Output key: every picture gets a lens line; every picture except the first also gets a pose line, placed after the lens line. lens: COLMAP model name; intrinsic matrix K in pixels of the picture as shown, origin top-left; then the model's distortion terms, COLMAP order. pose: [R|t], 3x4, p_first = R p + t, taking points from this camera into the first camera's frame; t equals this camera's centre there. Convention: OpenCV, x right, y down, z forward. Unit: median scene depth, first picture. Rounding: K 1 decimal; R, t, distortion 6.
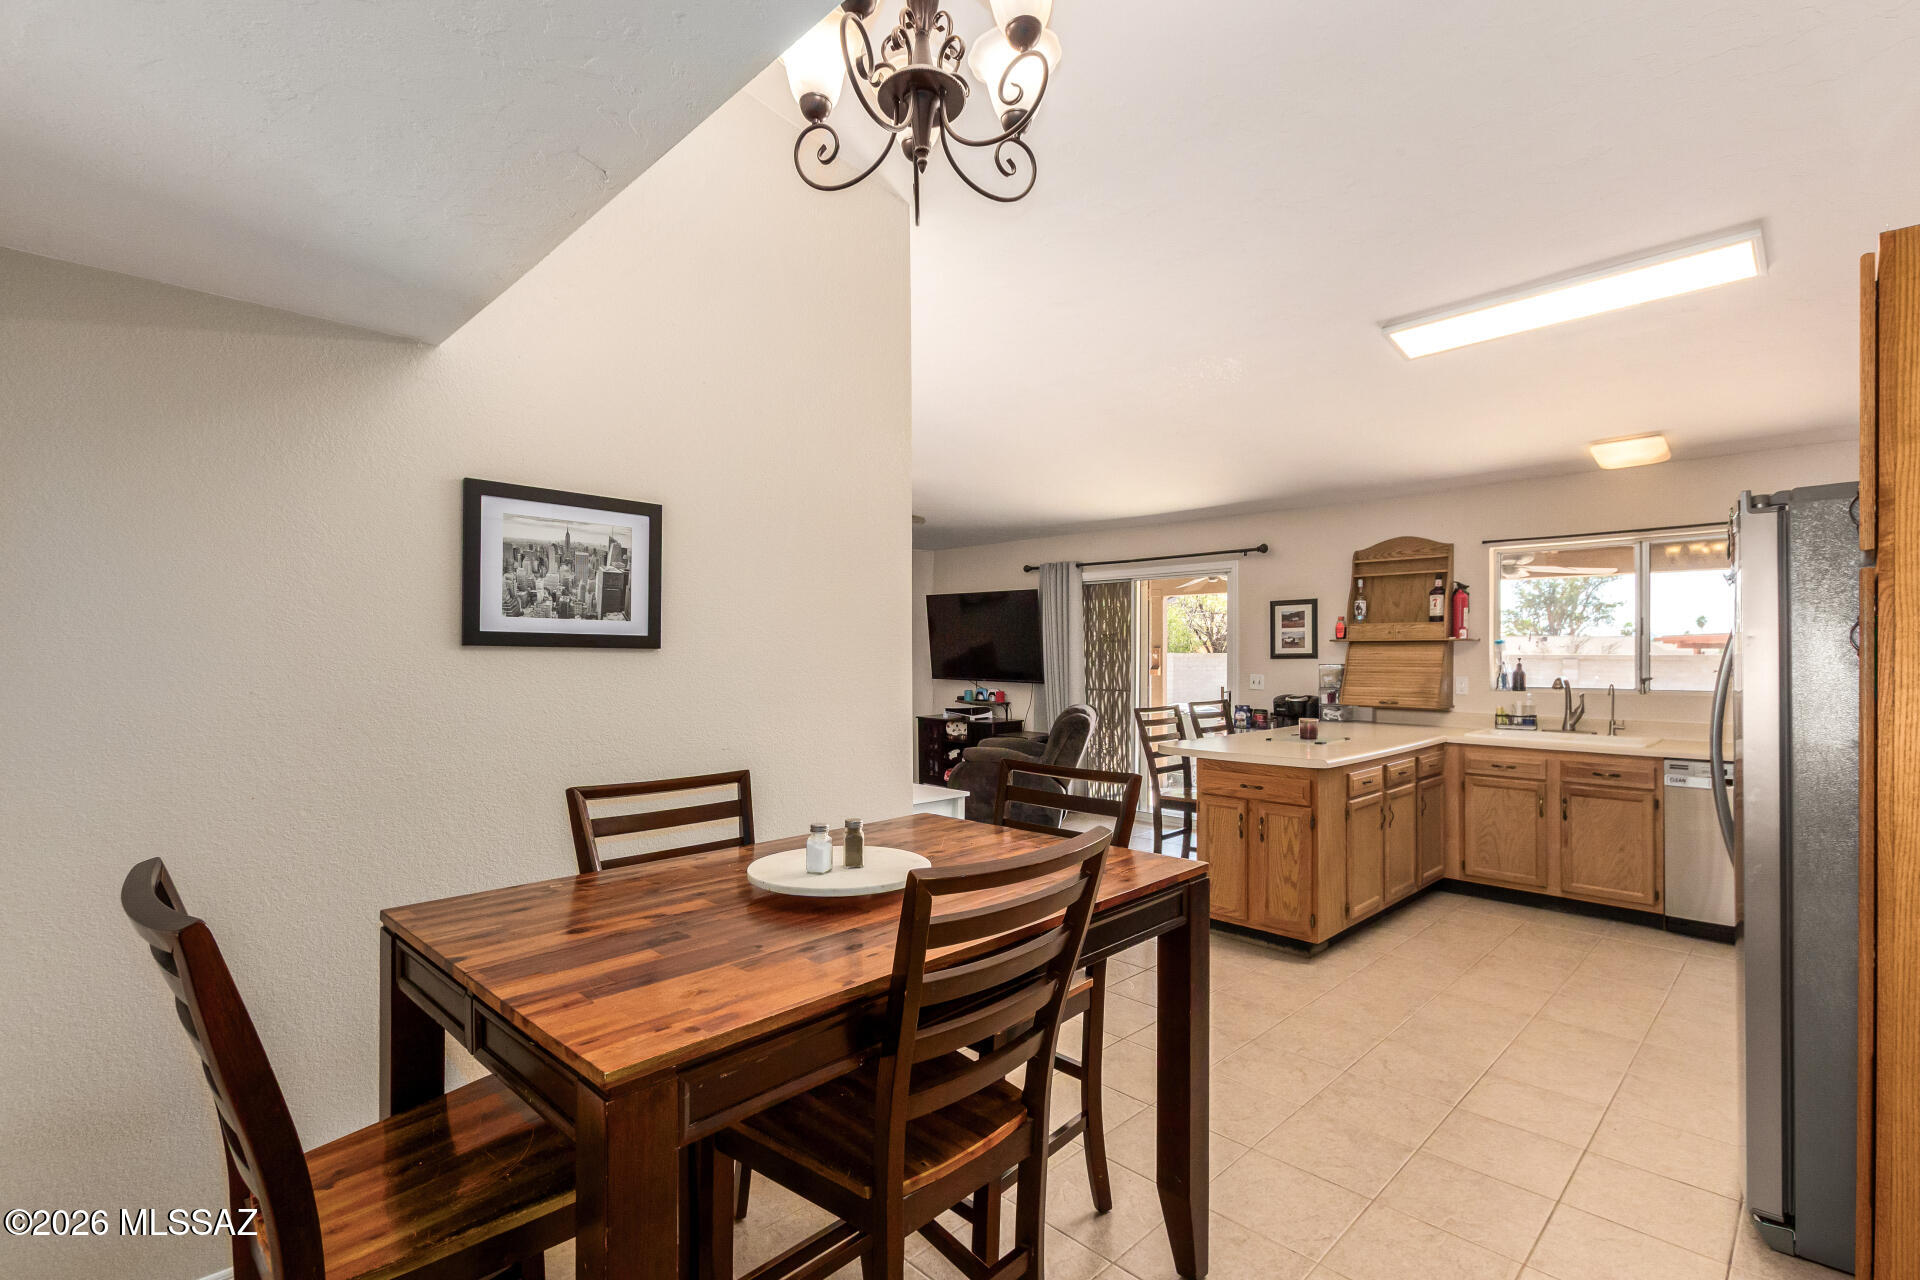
lens RADIAL K [[889.8, 0, 967.6], [0, 889.8, 648.2], [0, 0, 1]] dist [0.196914, 0.000002]
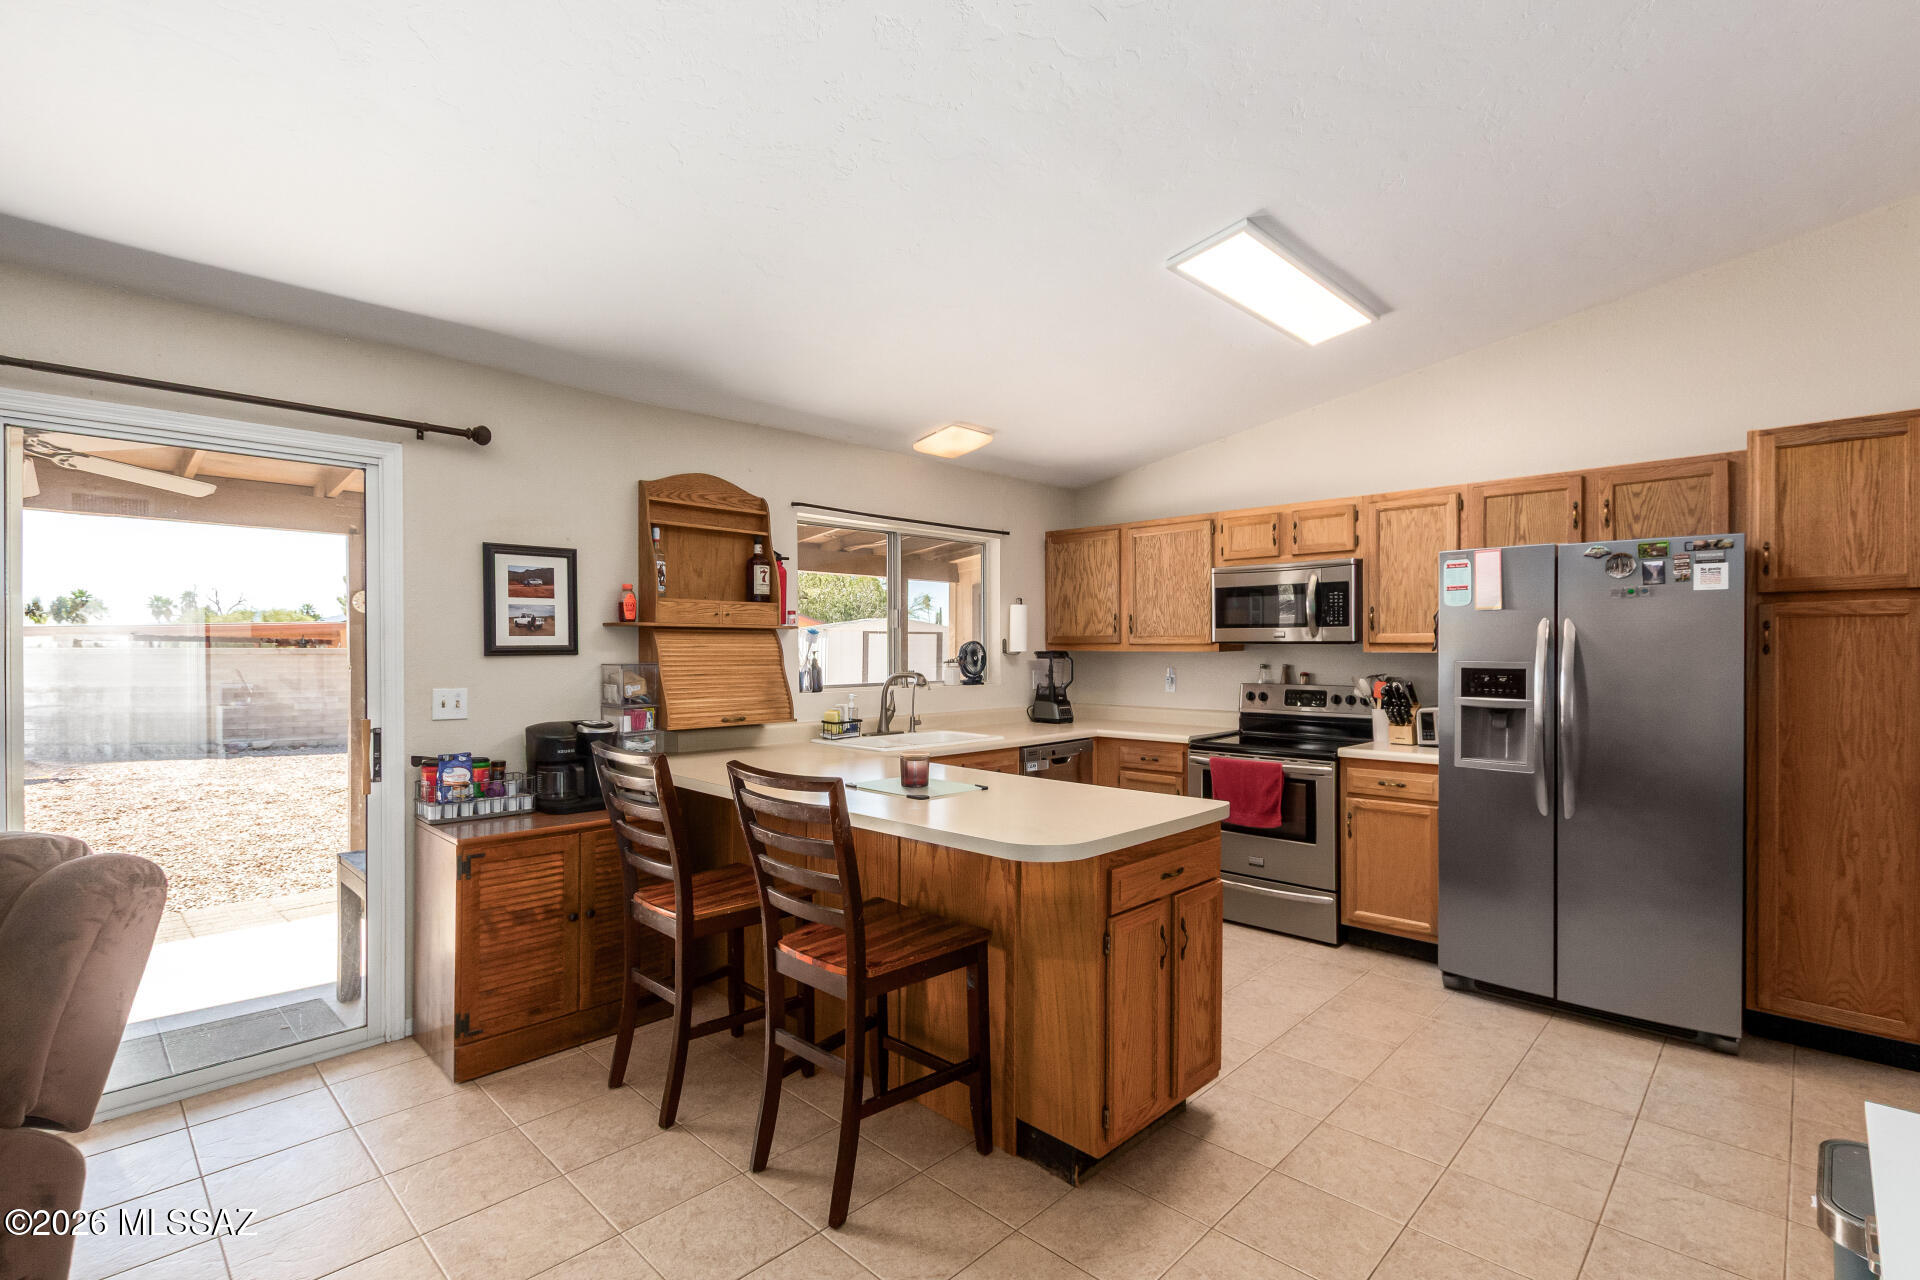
lens RADIAL K [[883.1, 0, 964.5], [0, 883.1, 653.4], [0, 0, 1]] dist [0.002251, -0.000034]
pose [[-0.010269, -0.003977, 0.999939, -0.168292], [-0.005275, 0.999978, 0.003923, 0.006999], [-0.999933, -0.005235, -0.010290, 0.766003]]
